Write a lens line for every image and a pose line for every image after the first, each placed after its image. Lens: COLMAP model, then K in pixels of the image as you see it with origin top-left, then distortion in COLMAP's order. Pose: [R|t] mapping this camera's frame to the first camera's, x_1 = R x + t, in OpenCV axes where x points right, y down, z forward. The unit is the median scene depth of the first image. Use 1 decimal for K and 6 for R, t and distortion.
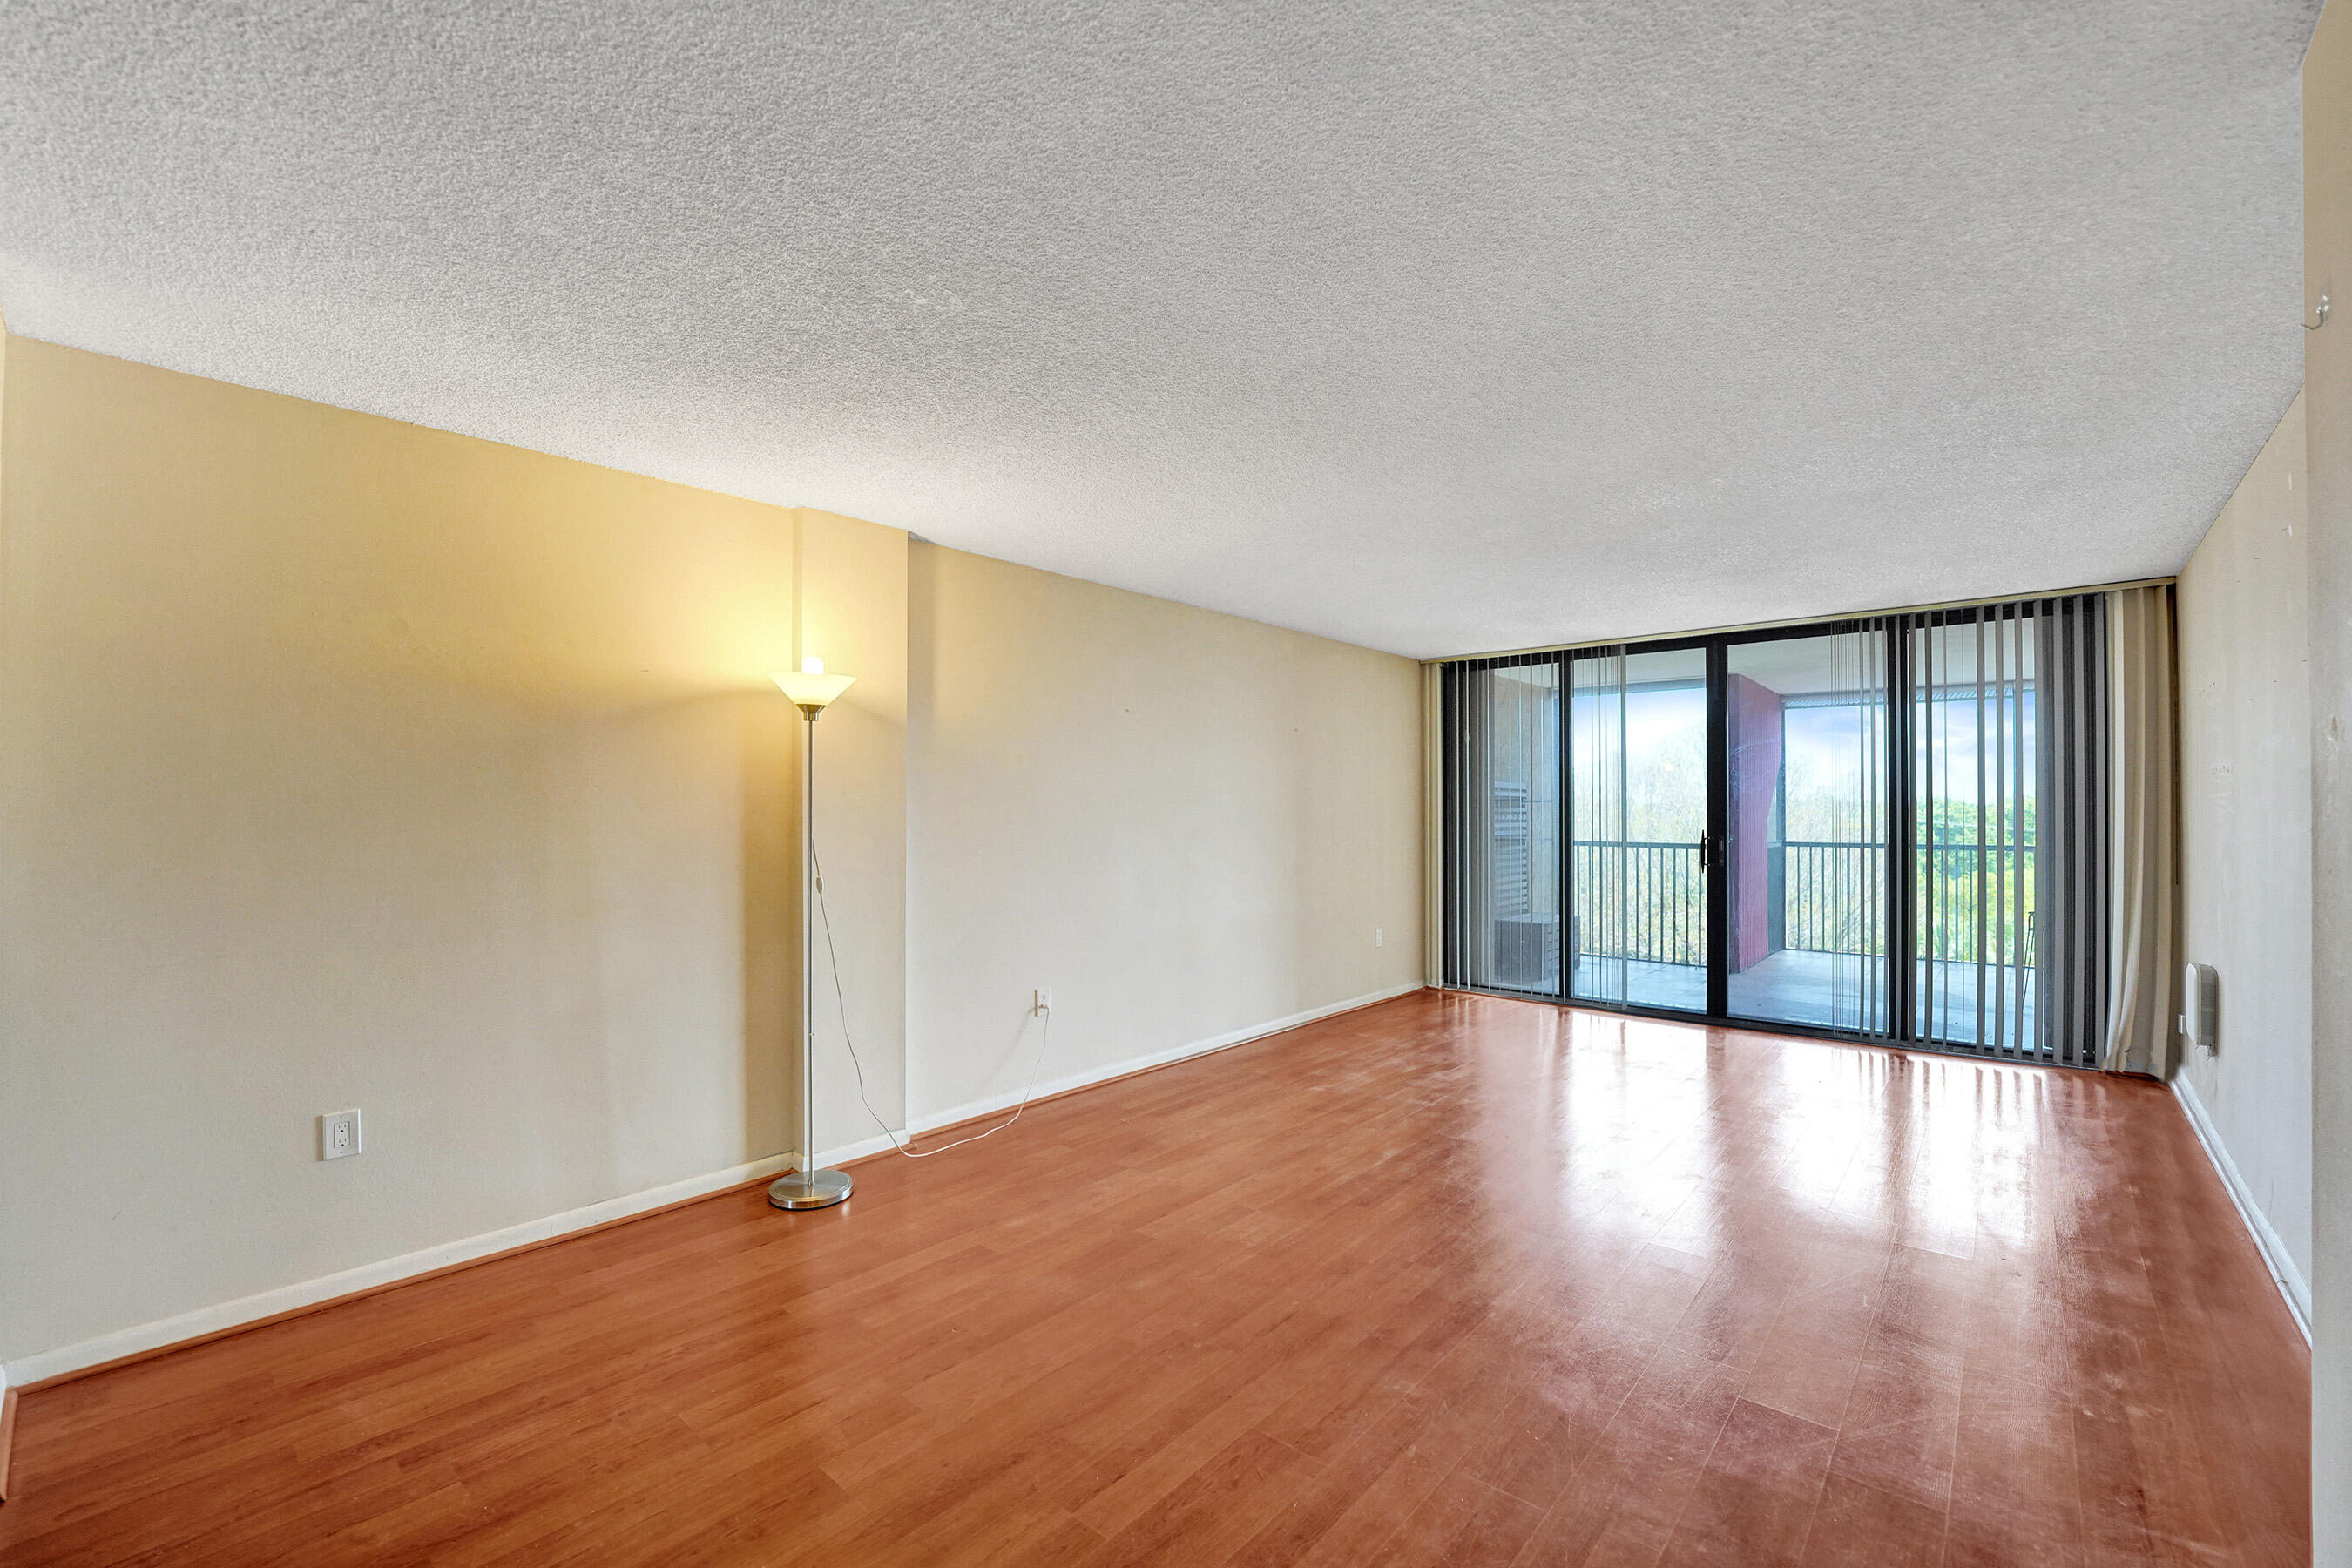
lens RADIAL K [[972.4, 0, 1165.0], [0, 972.4, 780.4], [0, 0, 1]] dist [-0.027256, 0.000666]
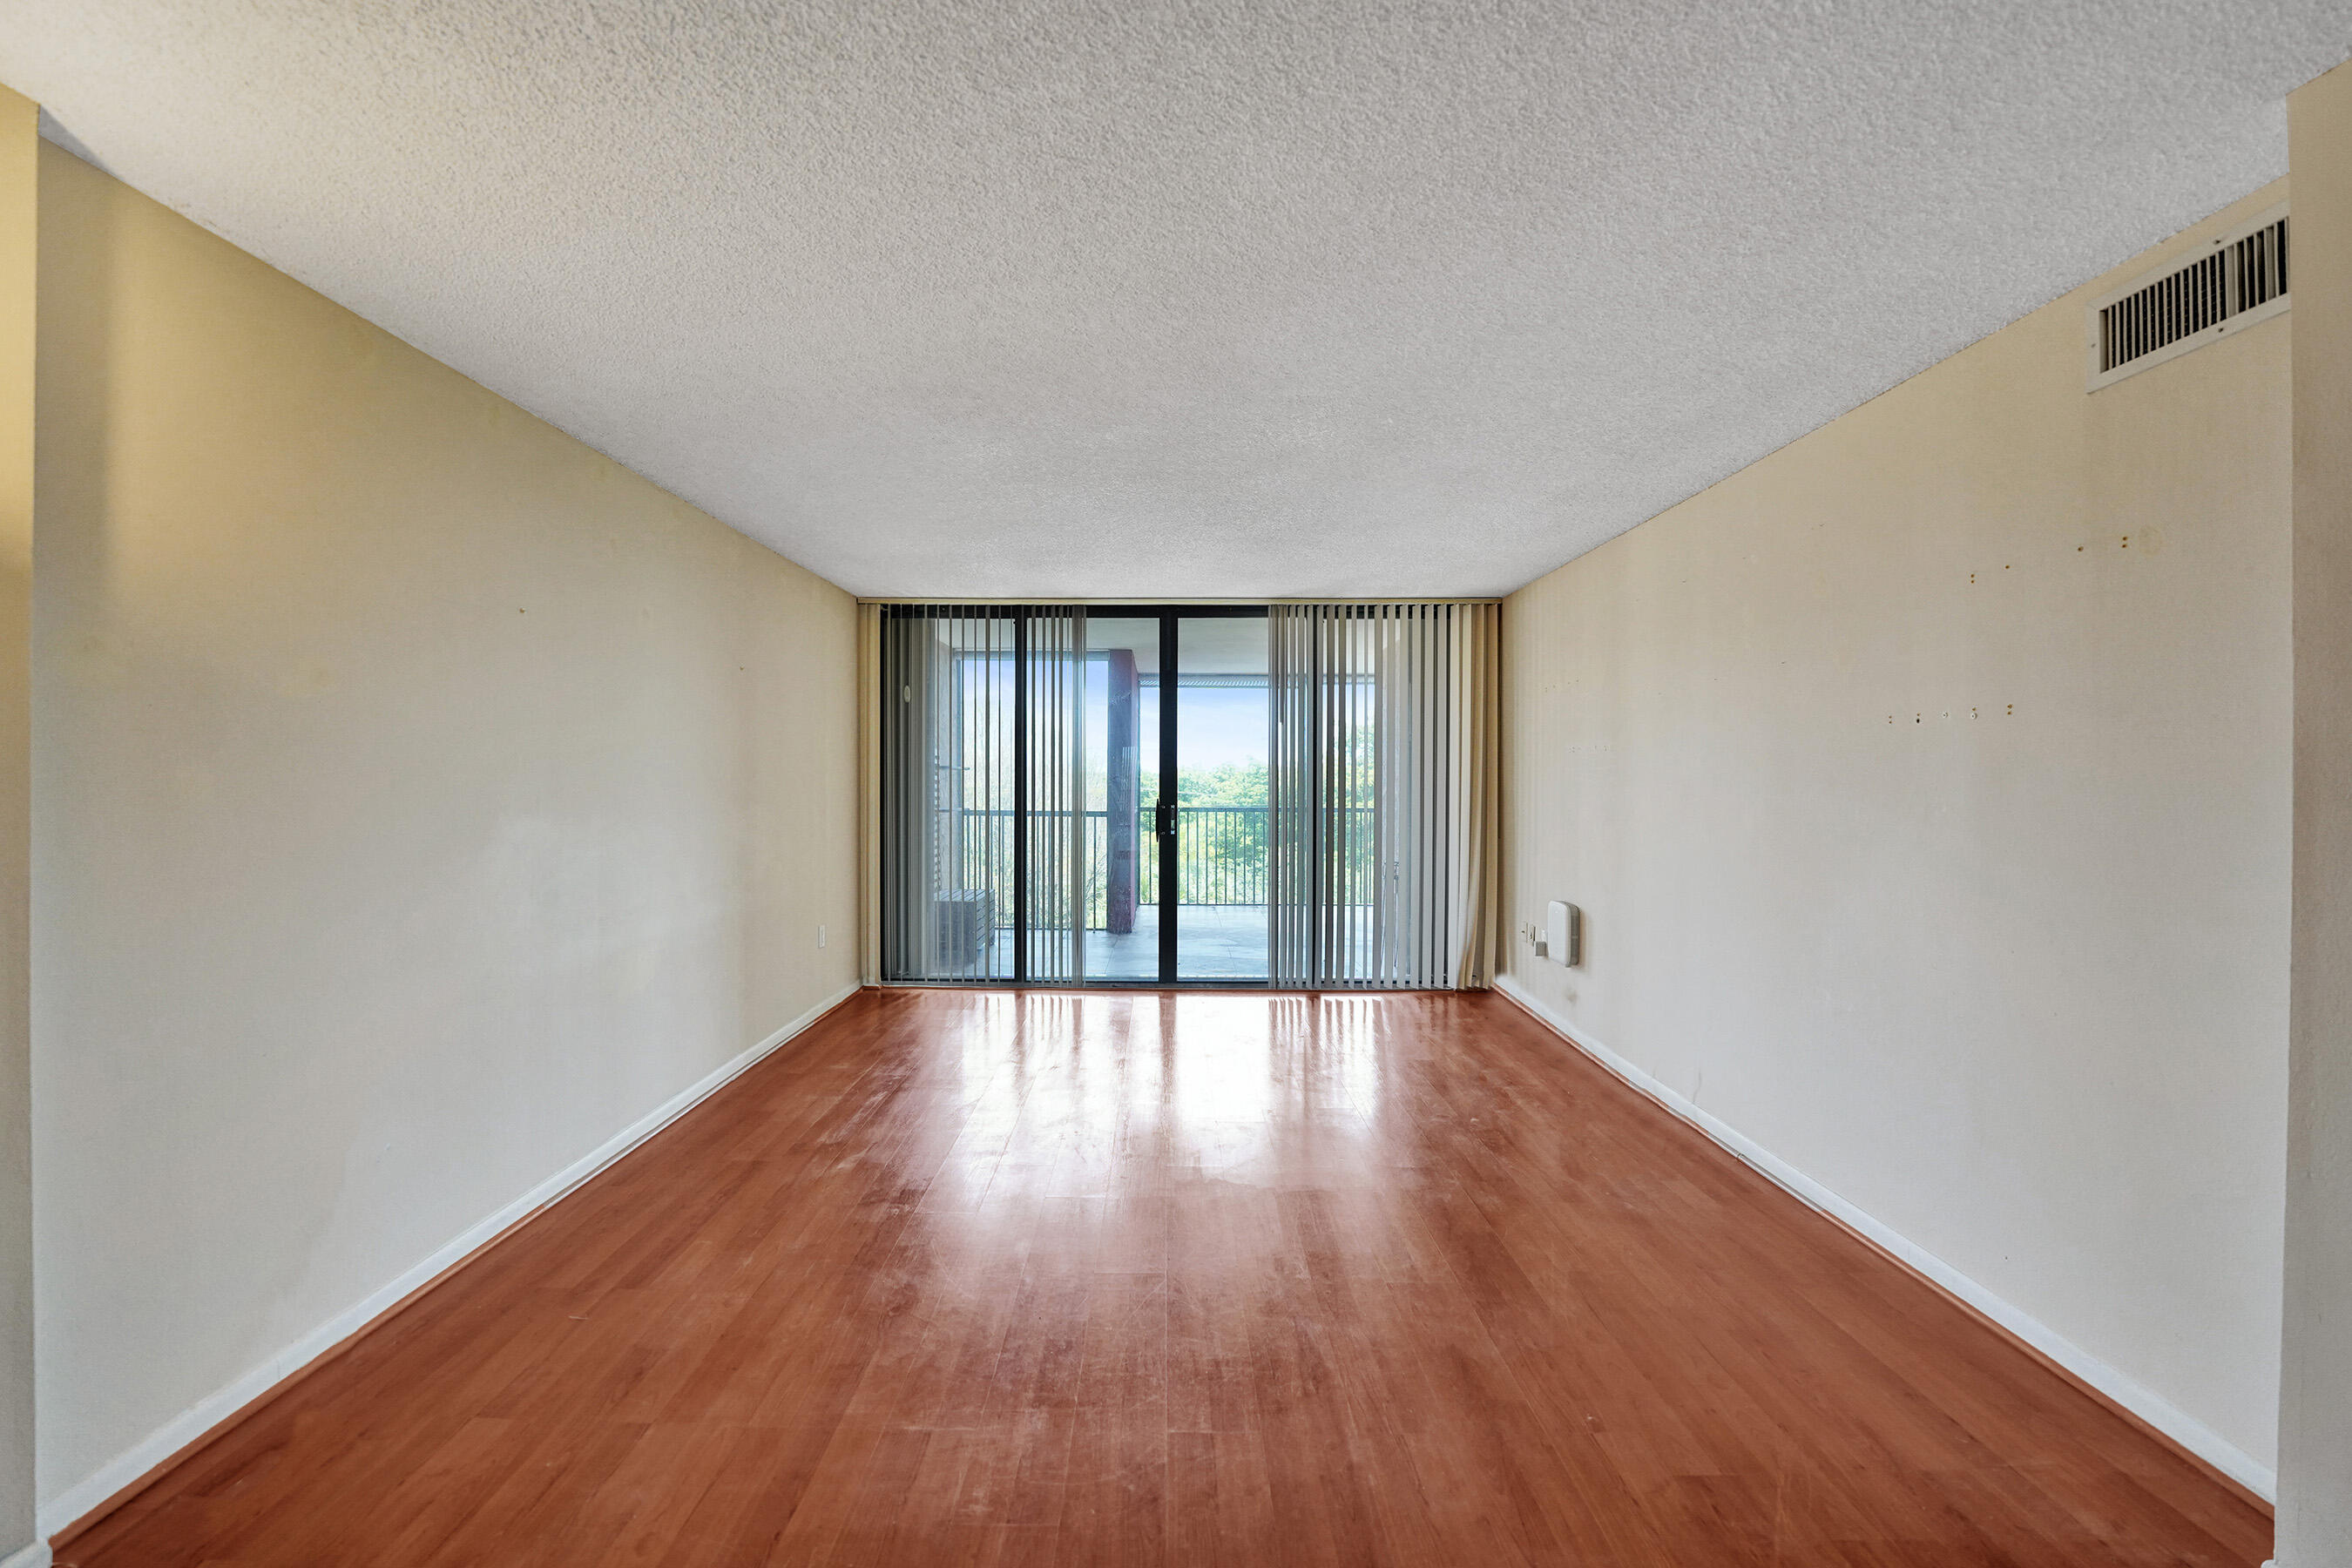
lens RADIAL K [[972.4, 0, 1165.0], [0, 972.4, 780.4], [0, 0, 1]] dist [-0.027256, 0.000666]
pose [[0.755403, -0.001180, 0.655259, -0.101264], [-0.022507, 0.999362, 0.027745, 0.004208], [-0.654873, -0.035707, 0.754895, 0.233598]]
